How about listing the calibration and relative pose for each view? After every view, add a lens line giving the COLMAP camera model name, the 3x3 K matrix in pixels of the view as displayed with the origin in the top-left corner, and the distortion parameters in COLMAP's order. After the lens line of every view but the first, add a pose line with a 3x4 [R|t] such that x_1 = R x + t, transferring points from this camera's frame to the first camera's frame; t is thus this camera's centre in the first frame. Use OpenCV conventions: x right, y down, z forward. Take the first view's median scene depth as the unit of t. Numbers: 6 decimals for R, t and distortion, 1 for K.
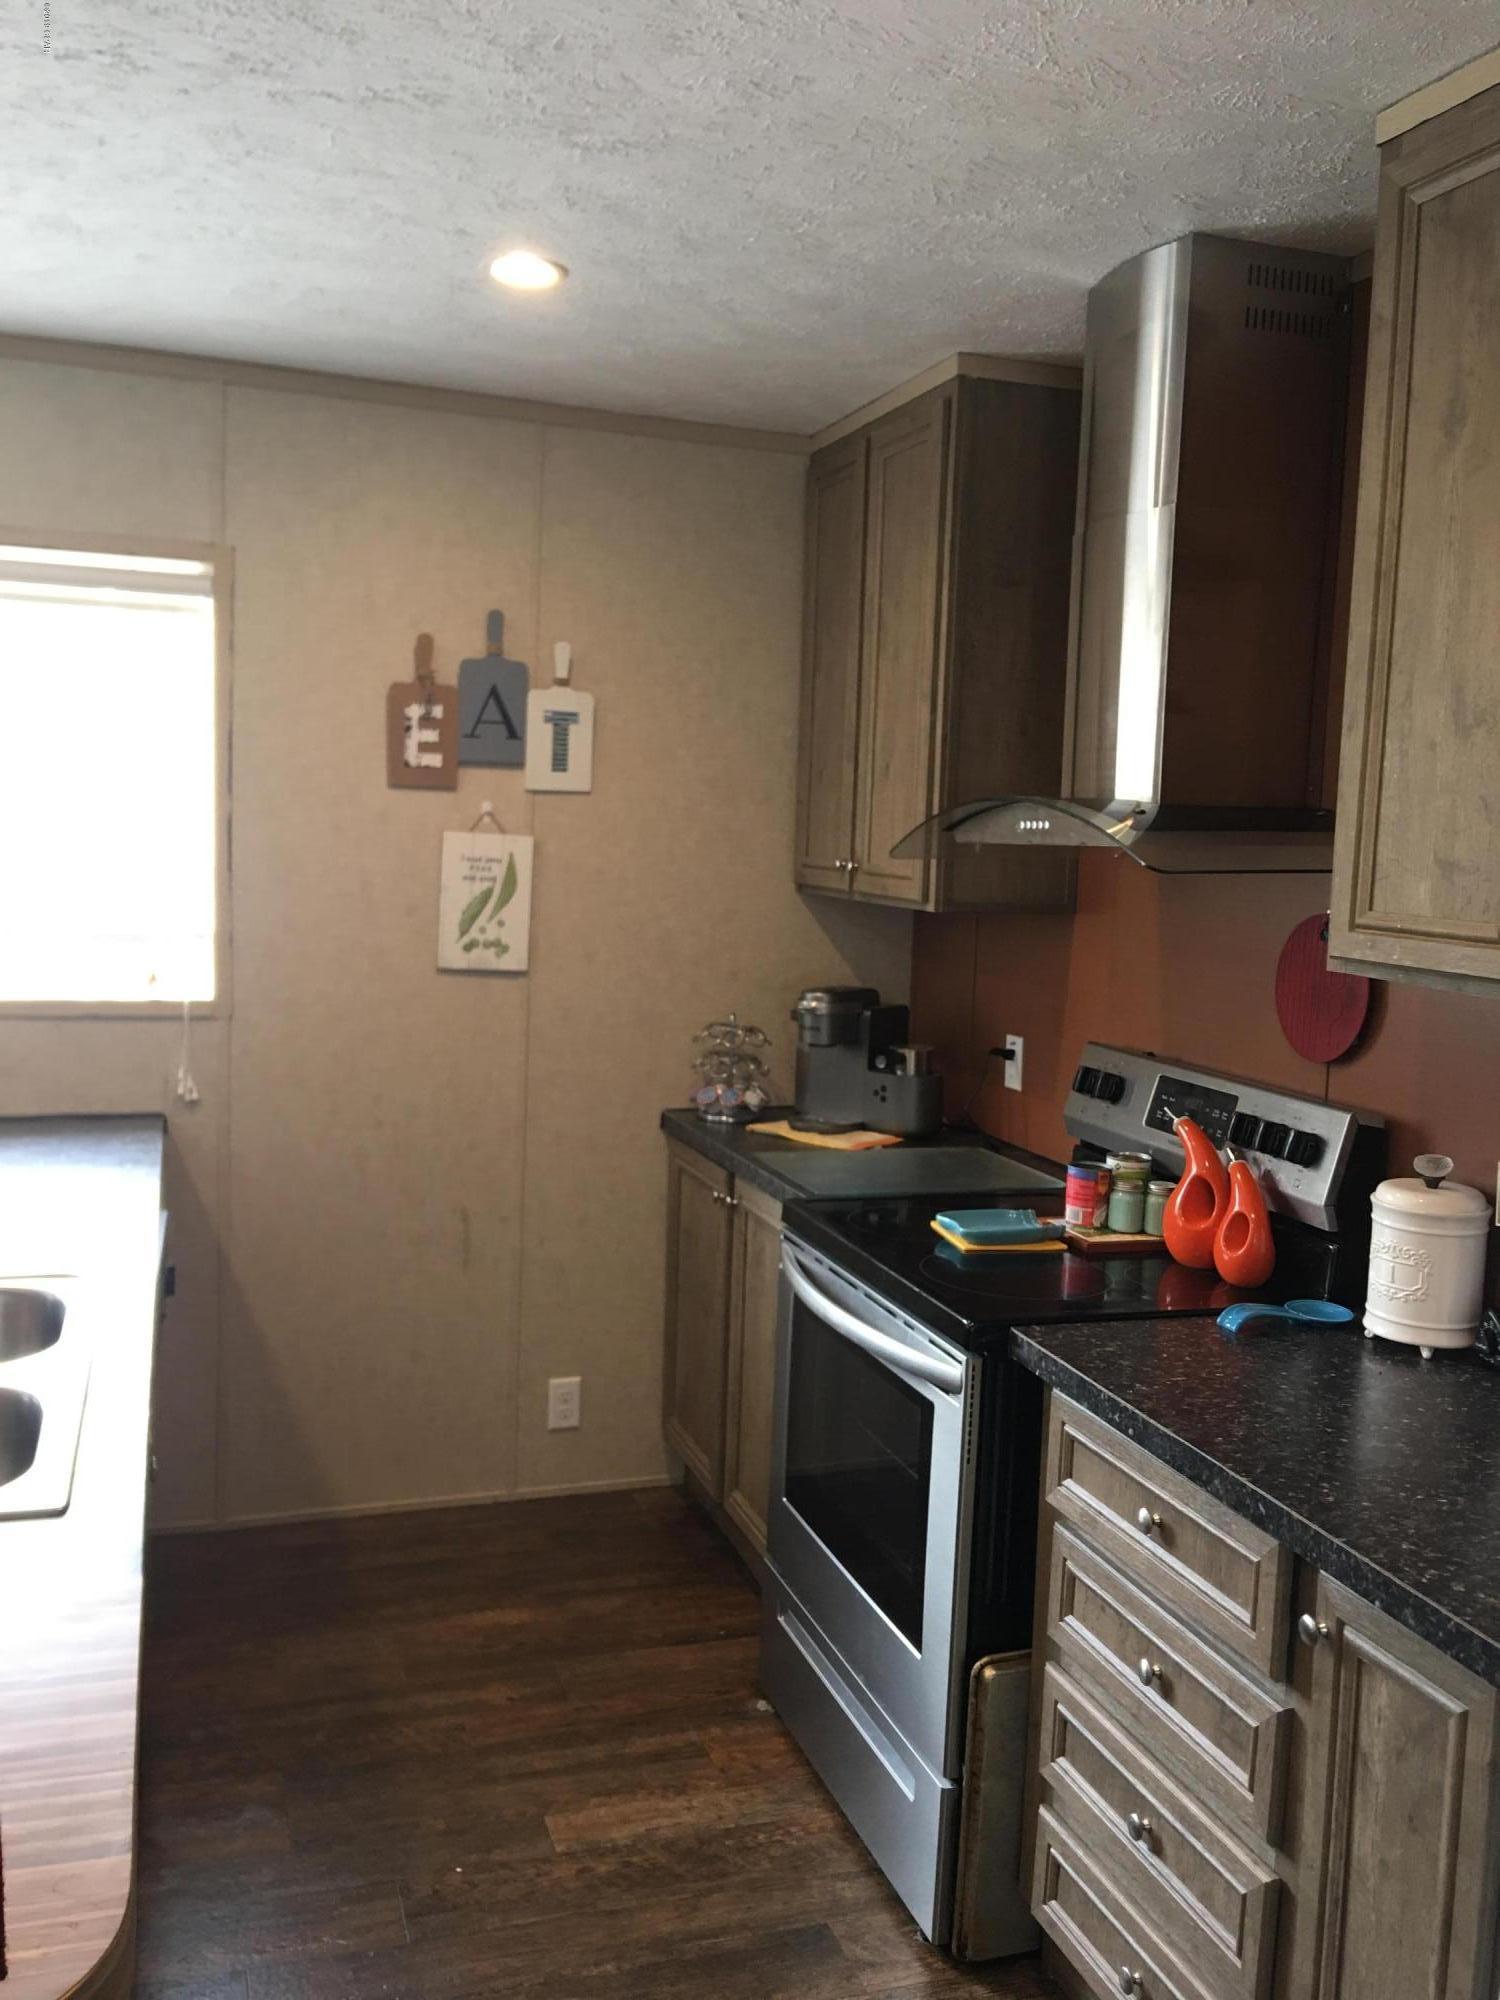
lens RADIAL K [[1665.3, 0, 744.9], [0, 1665.3, 1000.6], [0, 0, 1]] dist [0.031497, -0.055754]
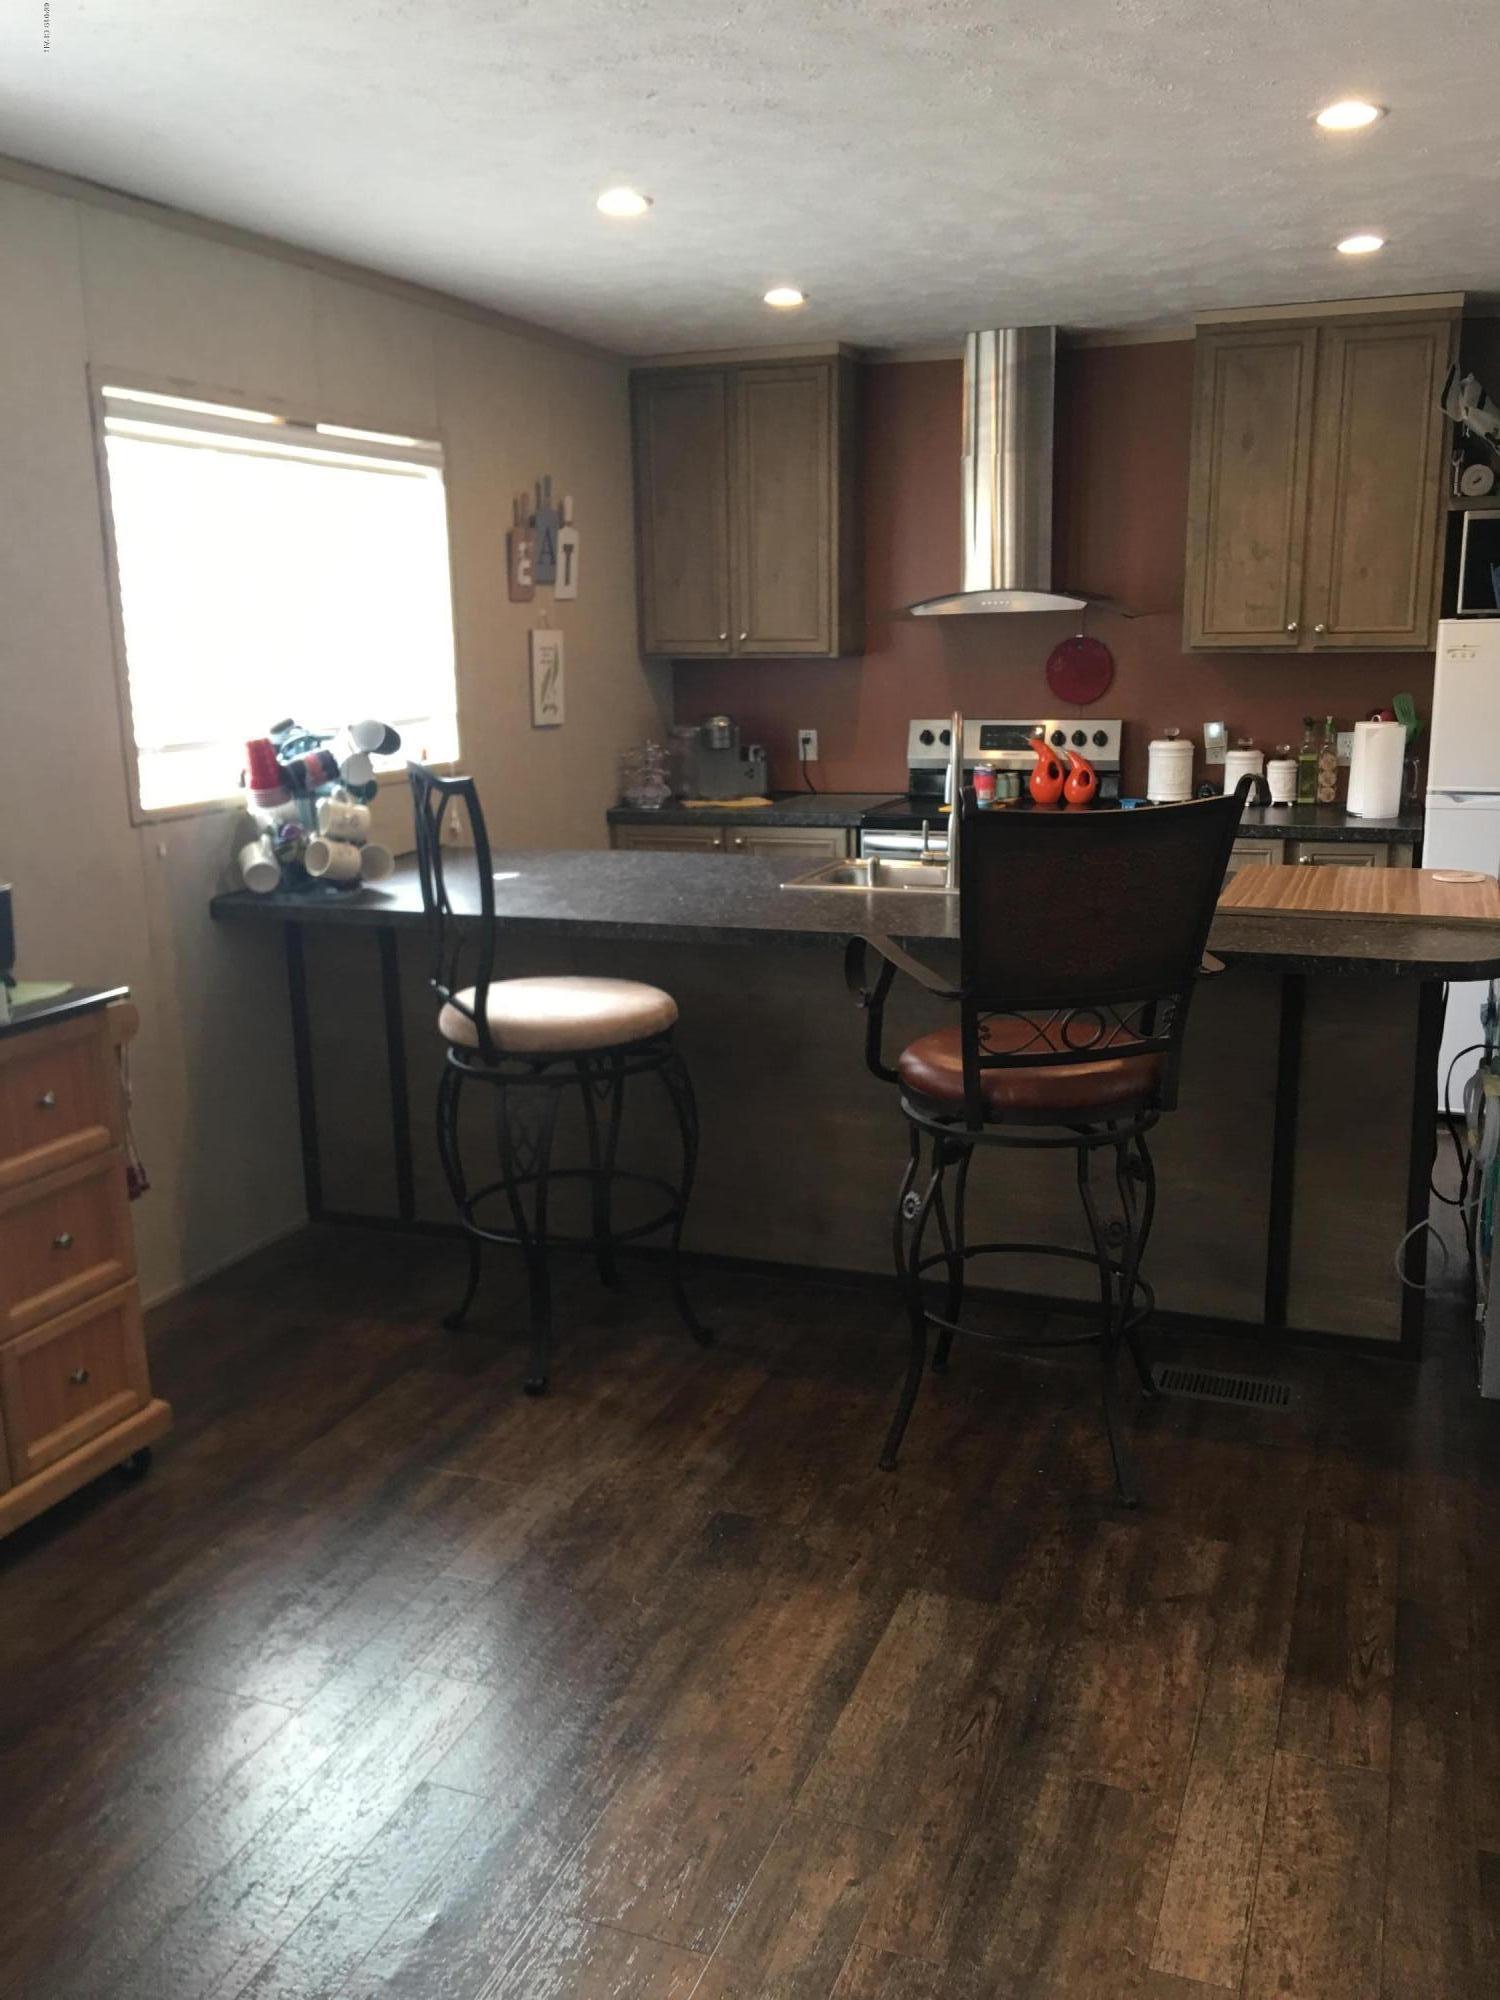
lens RADIAL K [[1665.3, 0, 751.9], [0, 1665.3, 1004.3], [0, 0, 1]] dist [0.031497, -0.055754]
pose [[0.648238, -0.219708, 0.729051, -1.208311], [0.125443, 0.975199, 0.182349, -0.024179], [-0.751033, -0.026751, 0.659722, -0.123481]]
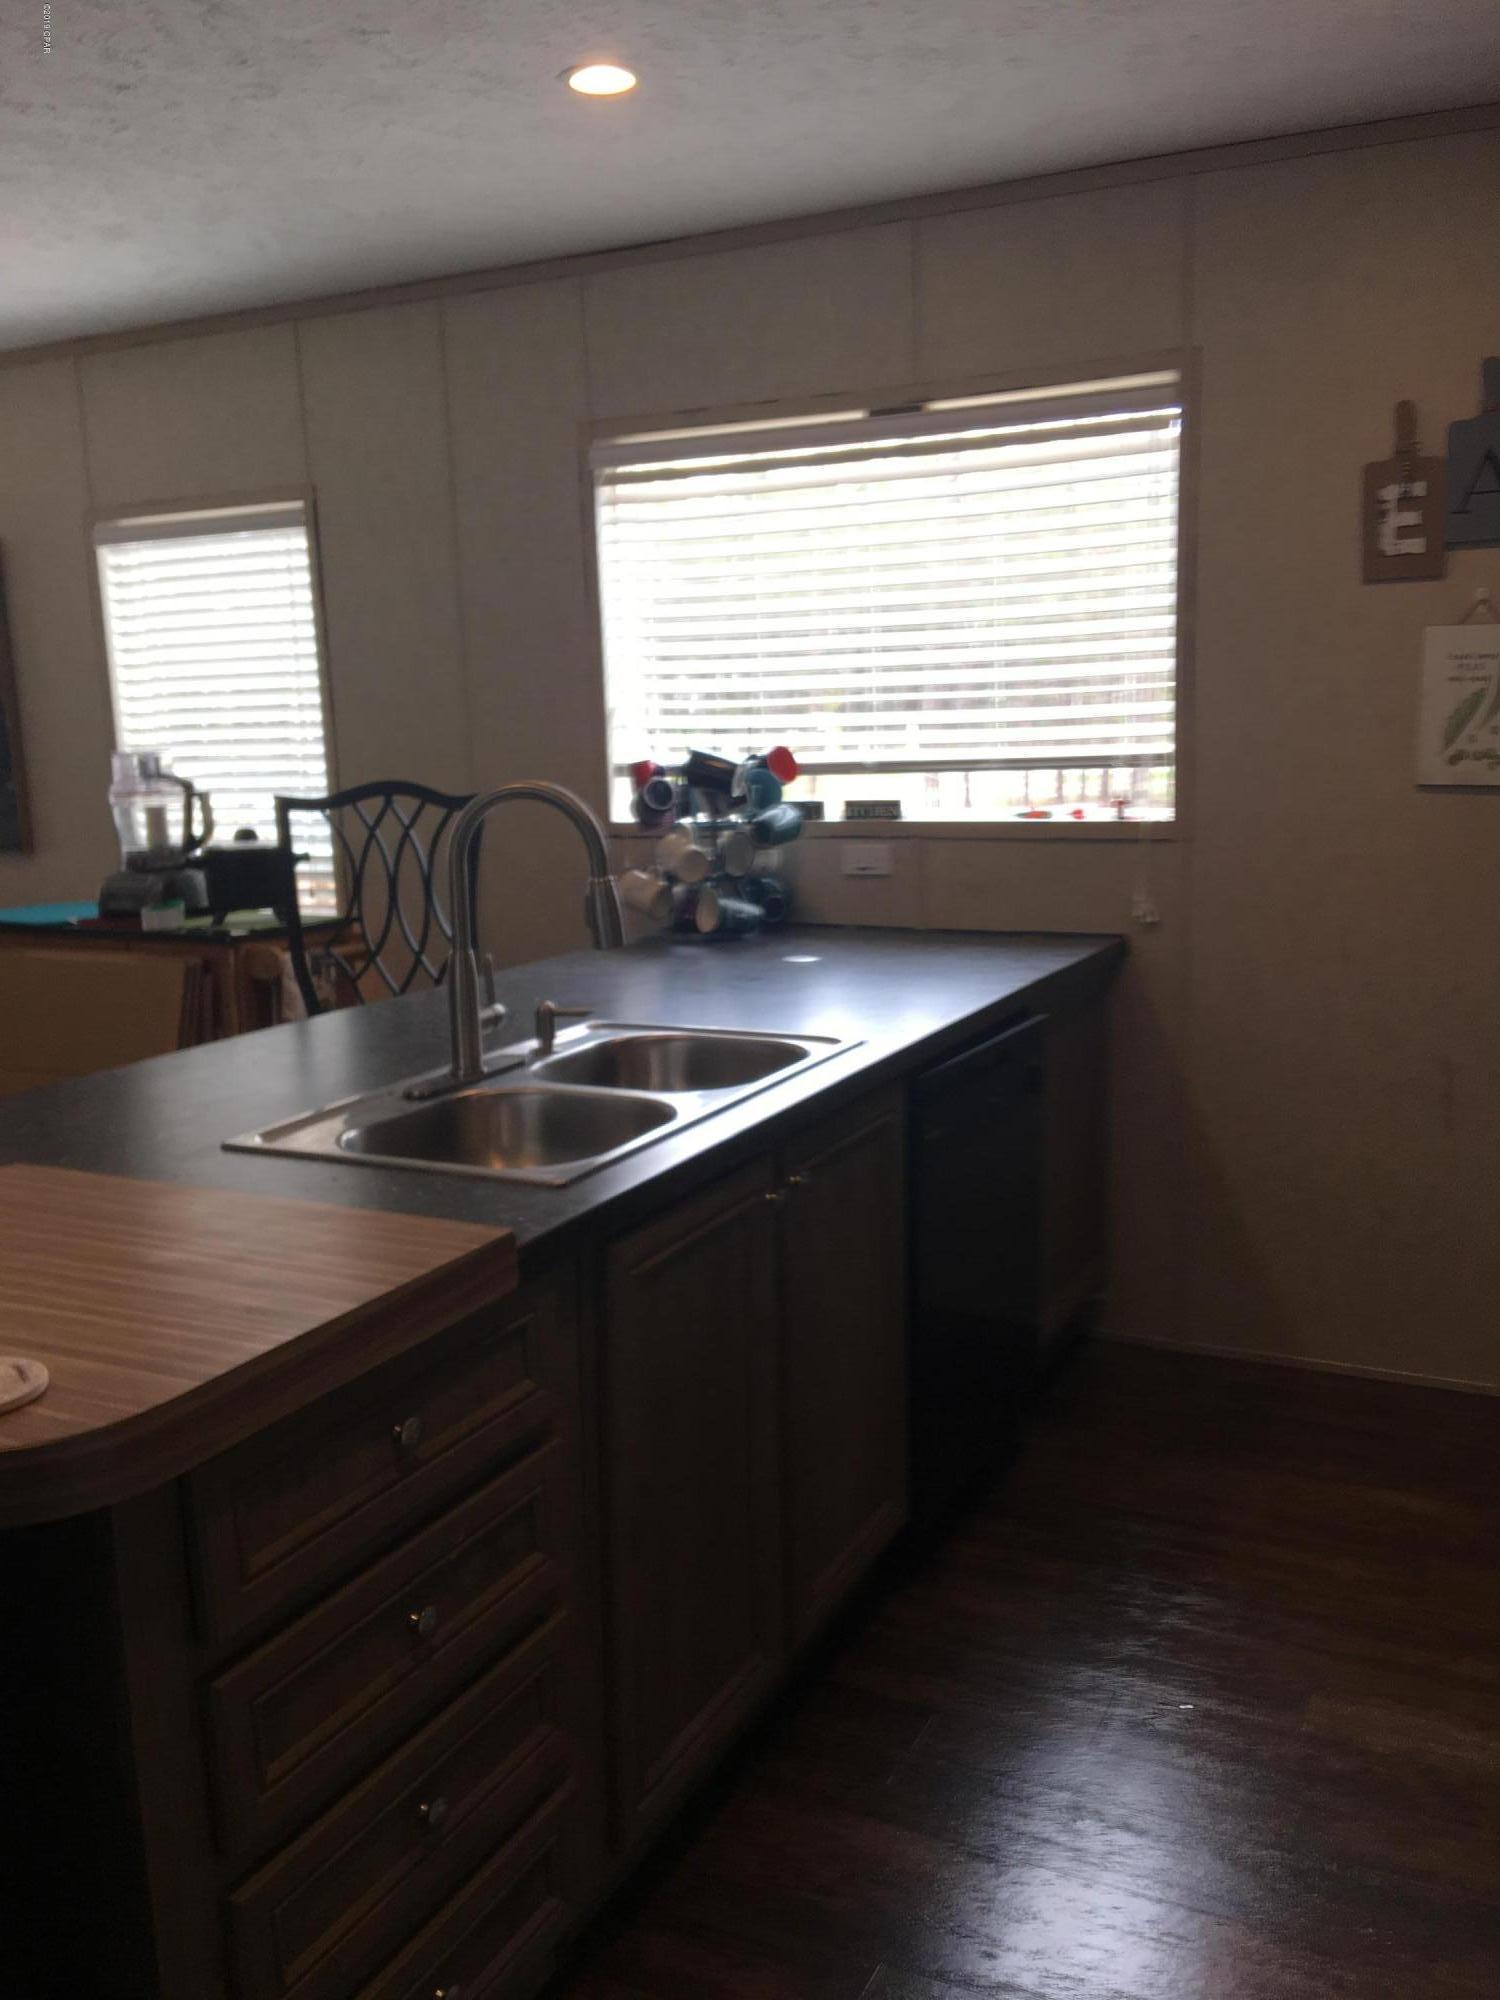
lens RADIAL K [[1665.3, 0, 743.1], [0, 1665.3, 1008.1], [0, 0, 1]] dist [0.031497, -0.055754]
pose [[0.702891, 0.062010, -0.708589, 0.205973], [-0.012327, 0.997105, 0.075031, 0.037728], [0.711191, -0.044004, 0.701621, 0.116117]]
